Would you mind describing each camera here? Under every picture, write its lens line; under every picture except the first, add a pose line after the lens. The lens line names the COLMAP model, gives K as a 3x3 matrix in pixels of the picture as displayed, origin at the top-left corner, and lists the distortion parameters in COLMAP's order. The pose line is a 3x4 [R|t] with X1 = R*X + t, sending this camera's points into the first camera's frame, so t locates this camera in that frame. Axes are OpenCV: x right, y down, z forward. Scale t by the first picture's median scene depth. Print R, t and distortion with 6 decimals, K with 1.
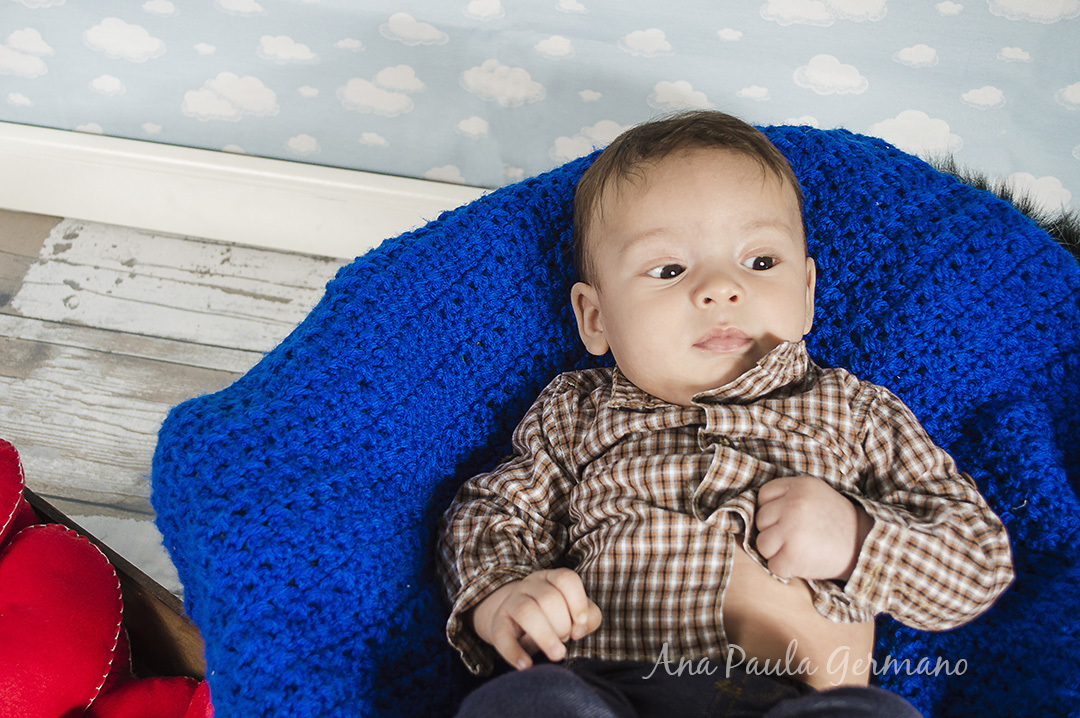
lens RADIAL K [[1438.6, 0, 536.6], [0, 1438.6, 361.0], [0, 0, 1]] dist [0.008482, -0.051921]
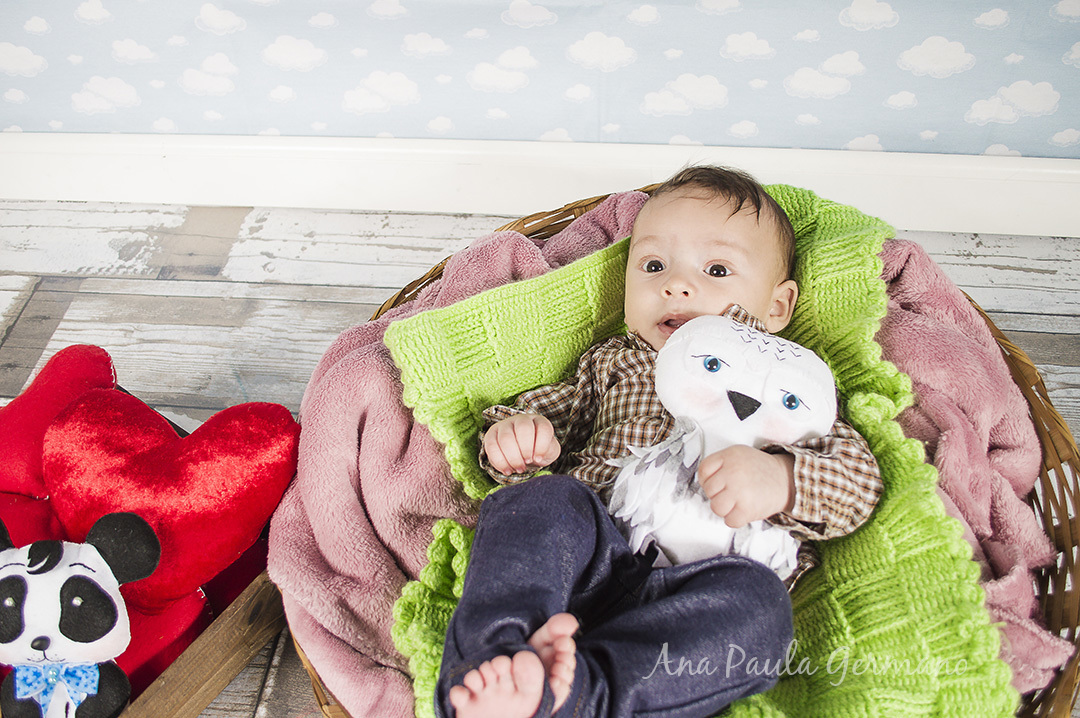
lens RADIAL K [[1016.0, 0, 542.0], [0, 1016.0, 351.5], [0, 0, 1]] dist [-0.054194, 0.000523]
pose [[0.995222, -0.097609, 0.002440, -0.097184], [0.097638, 0.995027, -0.019677, 0.073825], [-0.000507, 0.019821, 0.999803, 0.121593]]
